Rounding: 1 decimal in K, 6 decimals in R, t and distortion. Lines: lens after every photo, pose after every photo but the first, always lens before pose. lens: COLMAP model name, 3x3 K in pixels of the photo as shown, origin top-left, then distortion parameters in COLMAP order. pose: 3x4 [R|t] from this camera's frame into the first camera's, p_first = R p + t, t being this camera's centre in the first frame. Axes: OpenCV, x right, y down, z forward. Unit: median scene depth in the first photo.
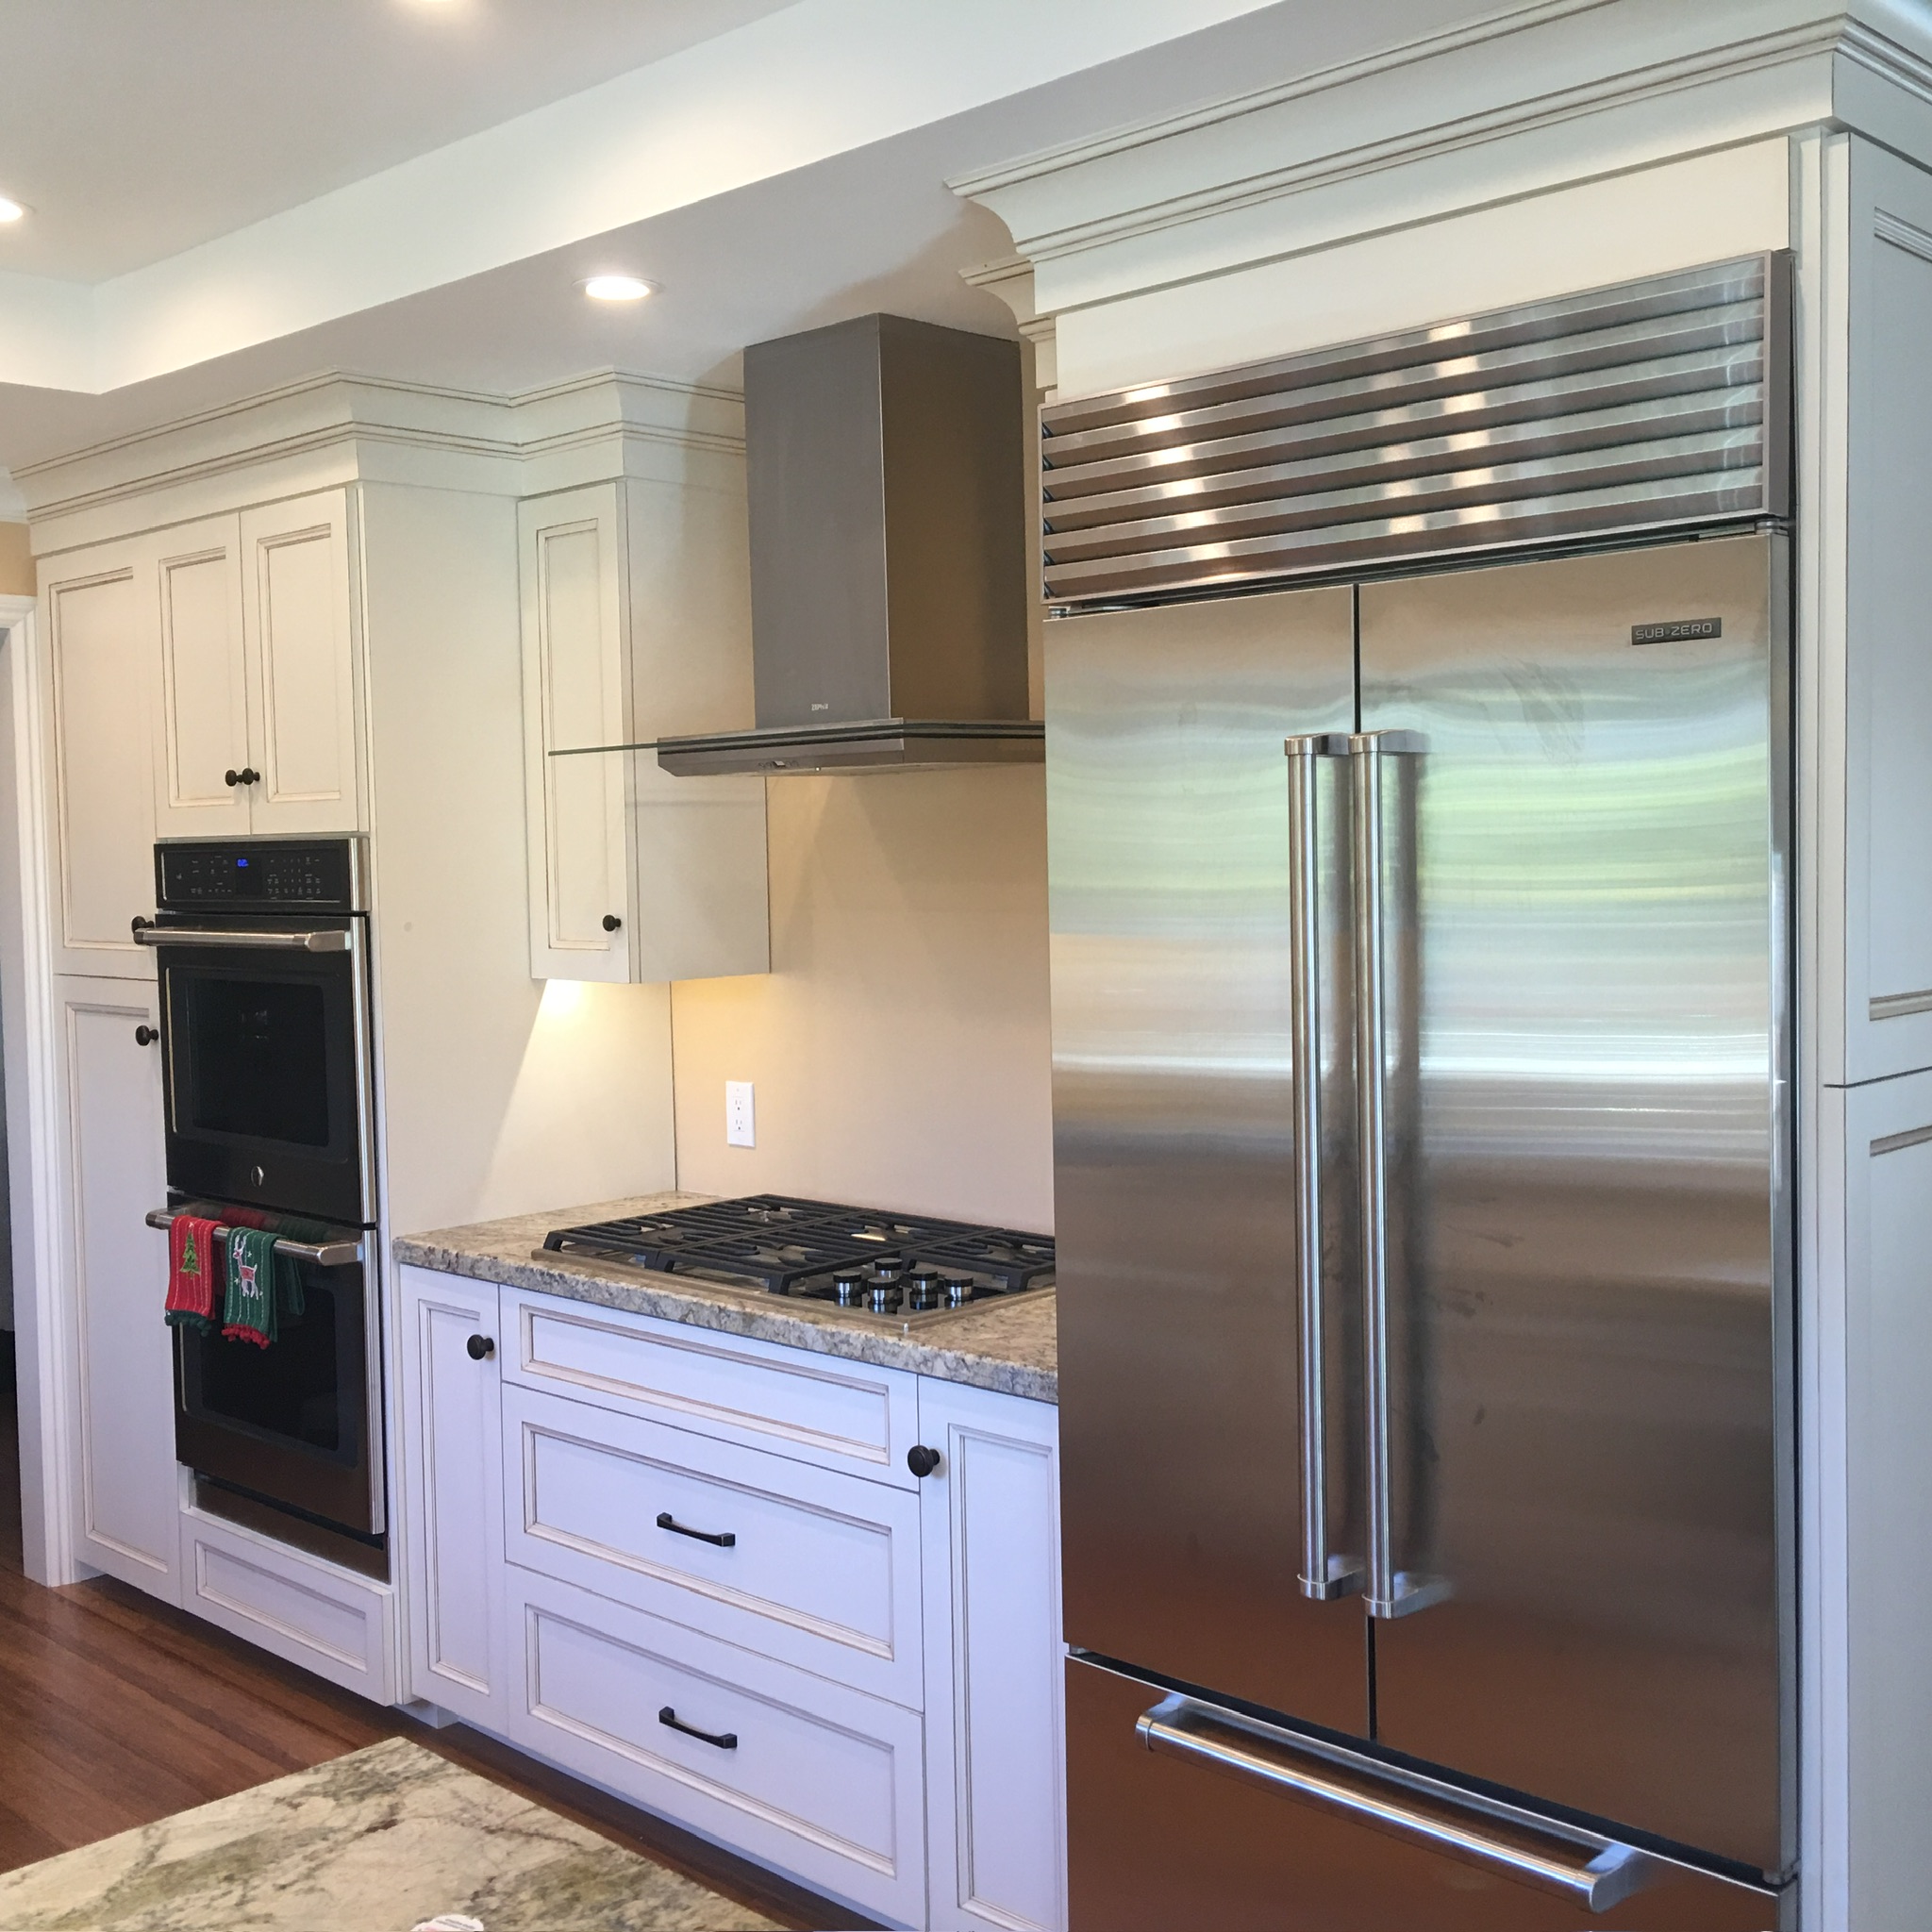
lens RADIAL K [[2151.9, 0, 960.6], [0, 2151.9, 934.1], [0, 0, 1]] dist [0.023416, -0.019844]
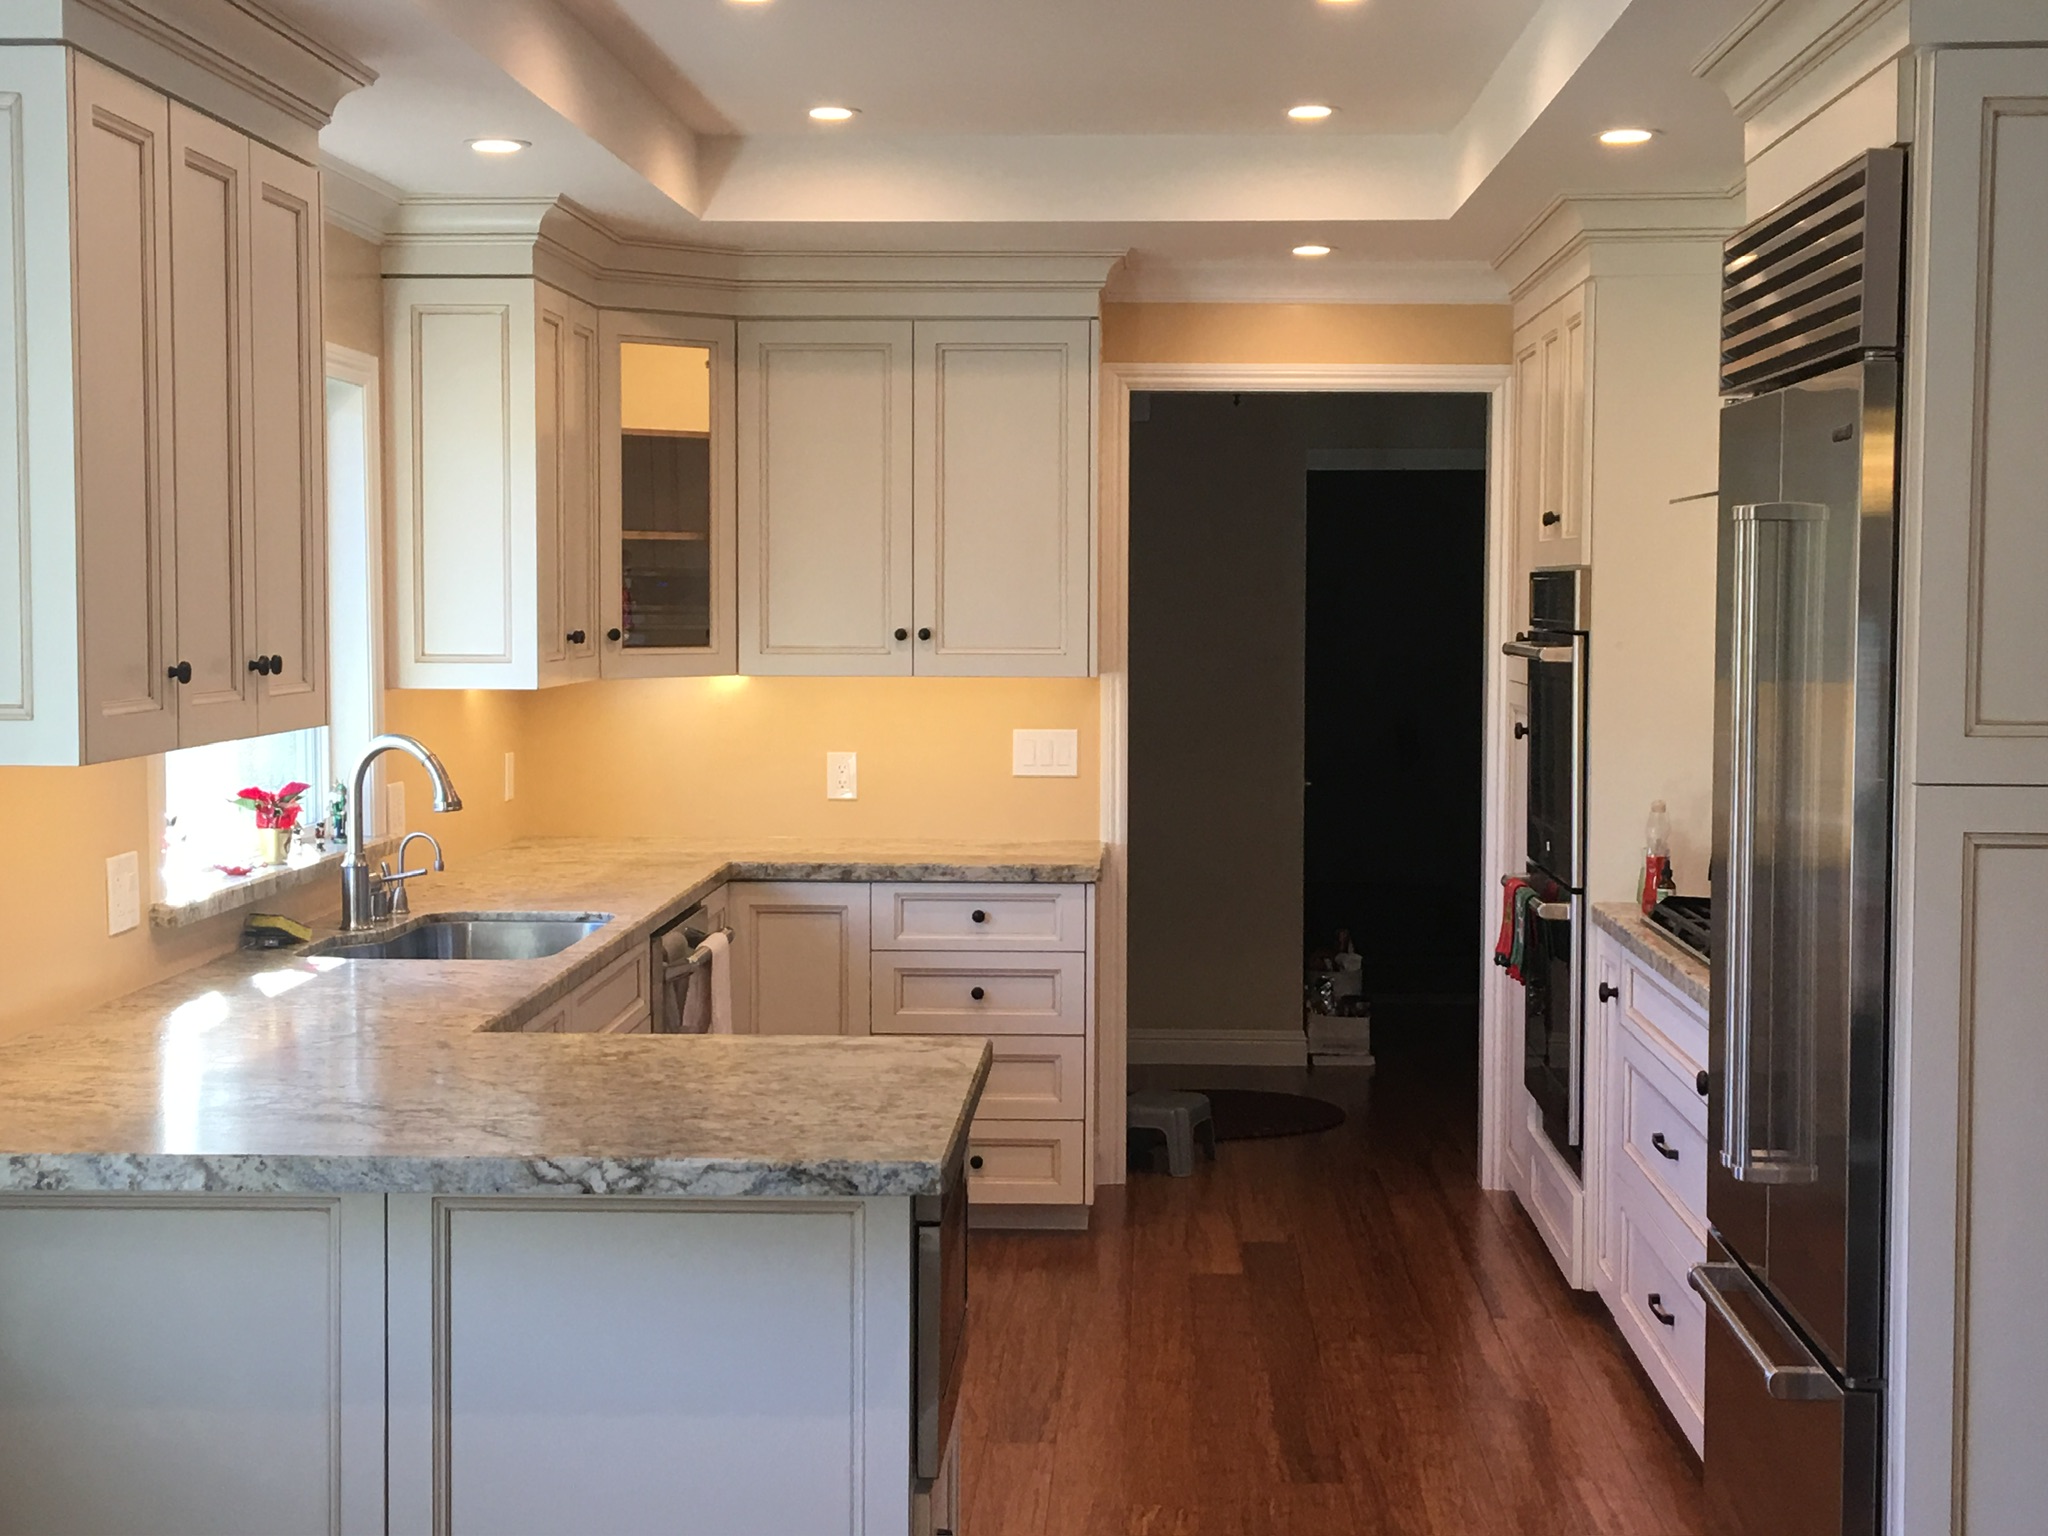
lens RADIAL K [[2835.6, 0, 1024.0], [0, 2835.6, 768.0], [0, 0, 1]] dist [0.020894, 0.007526]
pose [[0.649712, 0.070031, -0.756948, 0.733267], [-0.048463, 0.997538, 0.050692, 0.000564], [0.758634, 0.003749, 0.651506, -0.278075]]
